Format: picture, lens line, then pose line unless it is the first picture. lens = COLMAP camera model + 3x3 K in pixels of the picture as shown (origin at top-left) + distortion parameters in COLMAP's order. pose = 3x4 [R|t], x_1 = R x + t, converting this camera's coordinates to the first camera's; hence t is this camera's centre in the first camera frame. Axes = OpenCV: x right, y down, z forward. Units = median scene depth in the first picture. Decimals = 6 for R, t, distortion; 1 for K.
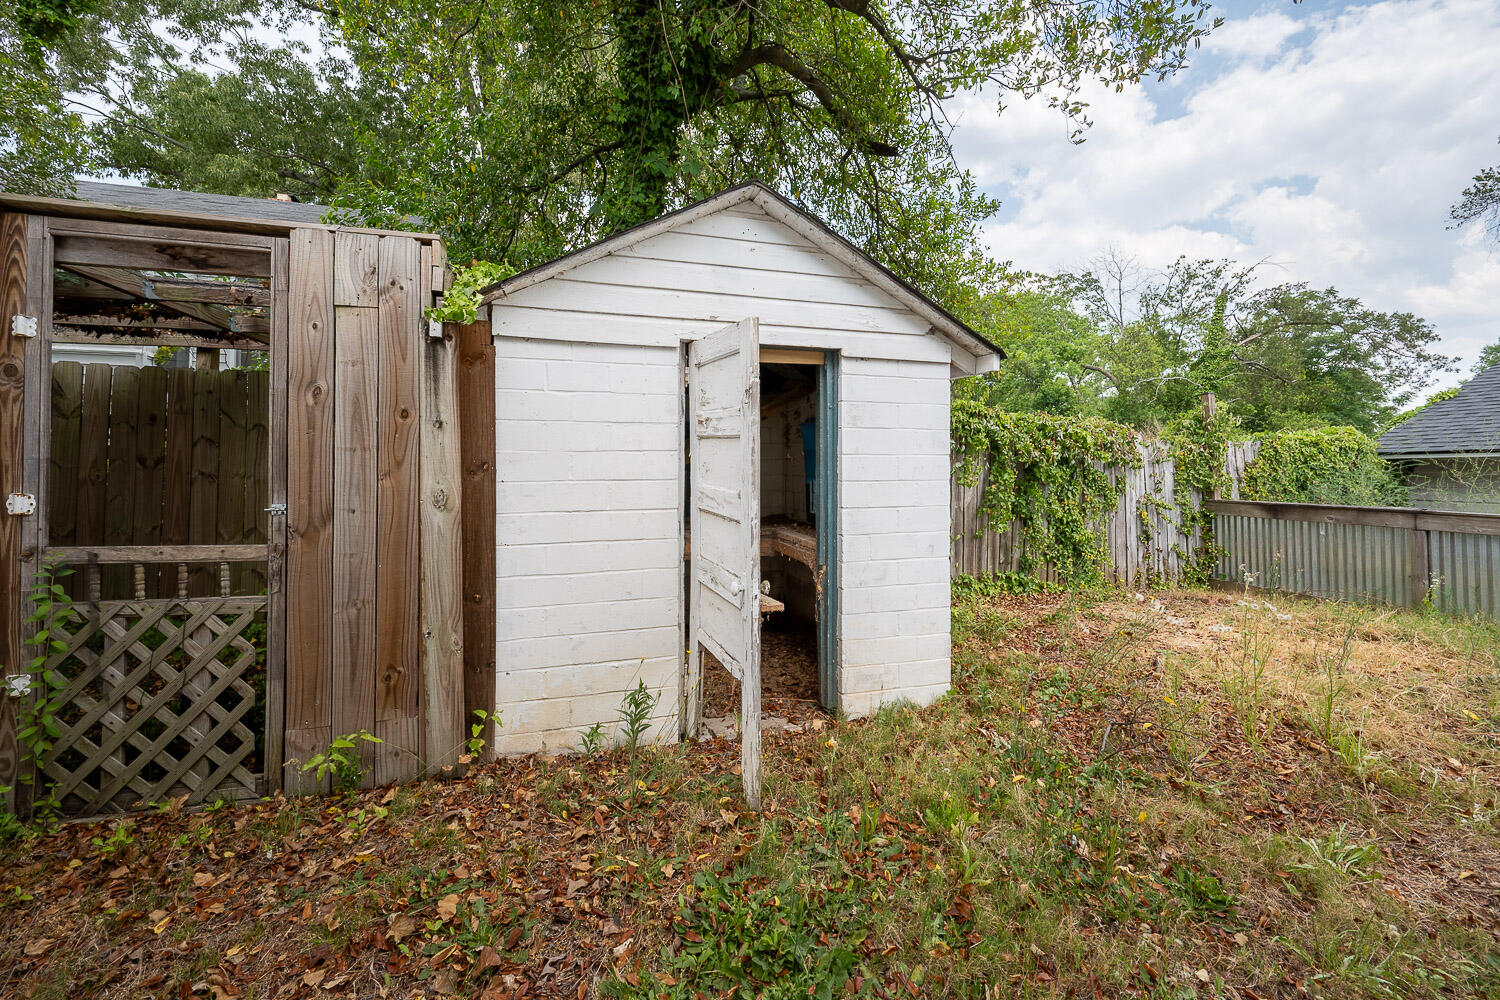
lens RADIAL K [[601.1, 0, 757.6], [0, 601.1, 480.5], [0, 0, 1]] dist [0.001144, 0.000065]
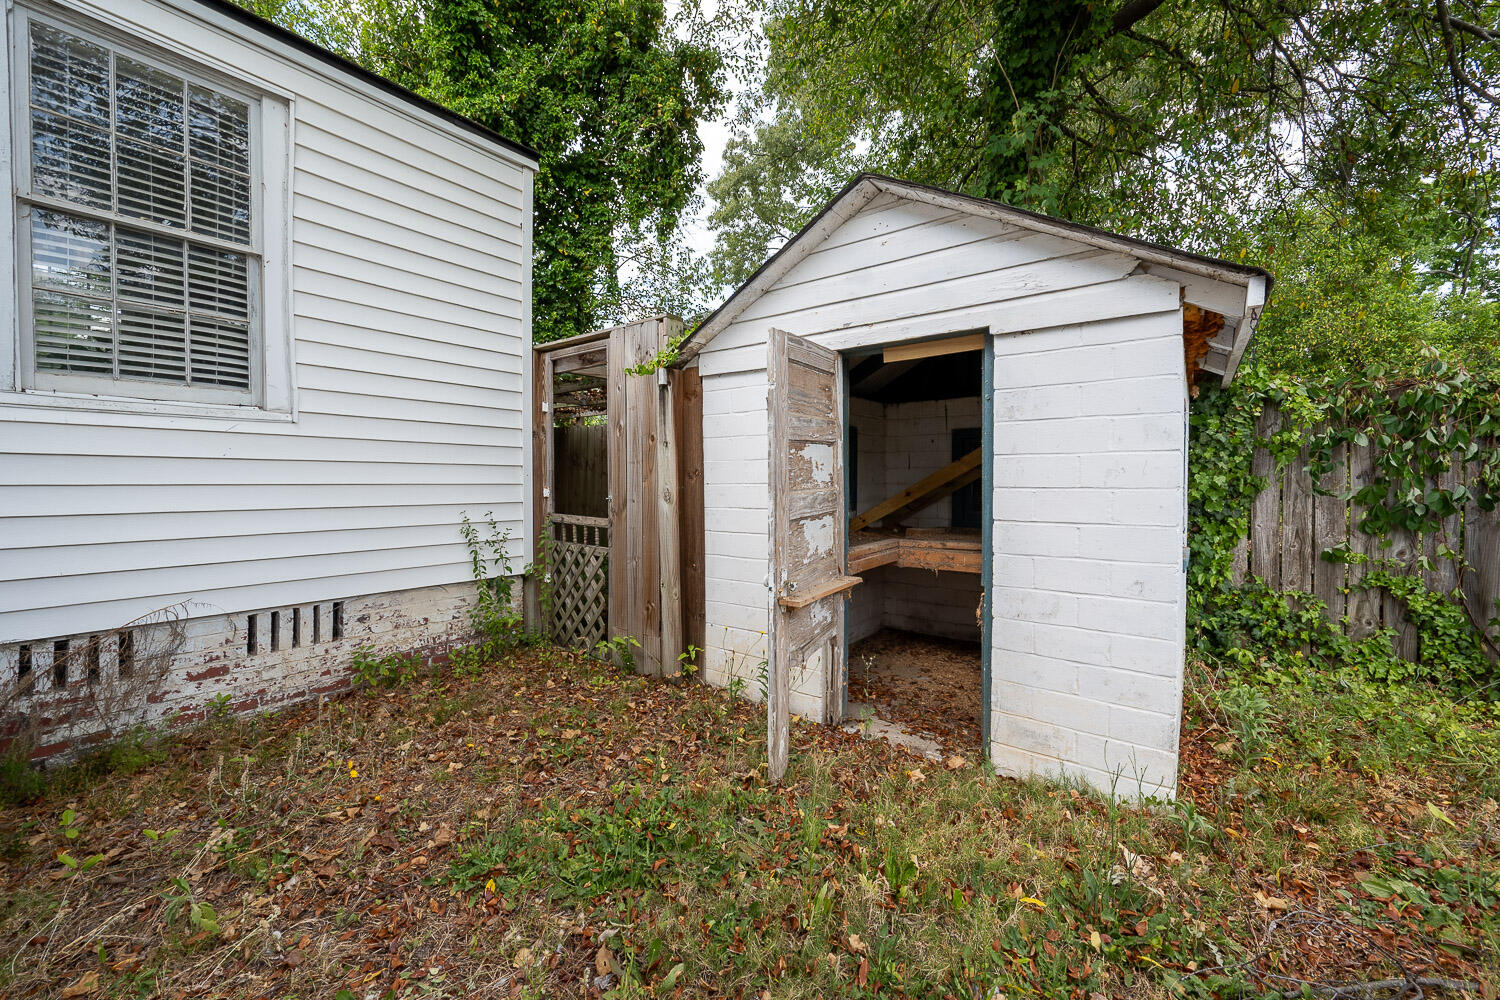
lens RADIAL K [[598.8, 0, 746.2], [0, 598.8, 511.5], [0, 0, 1]] dist [-0.002297, -0.000296]
pose [[0.575178, 0.050368, -0.816477, 0.791124], [-0.003911, 0.998261, 0.058827, -0.016720], [0.818019, -0.030642, 0.574374, 0.316494]]
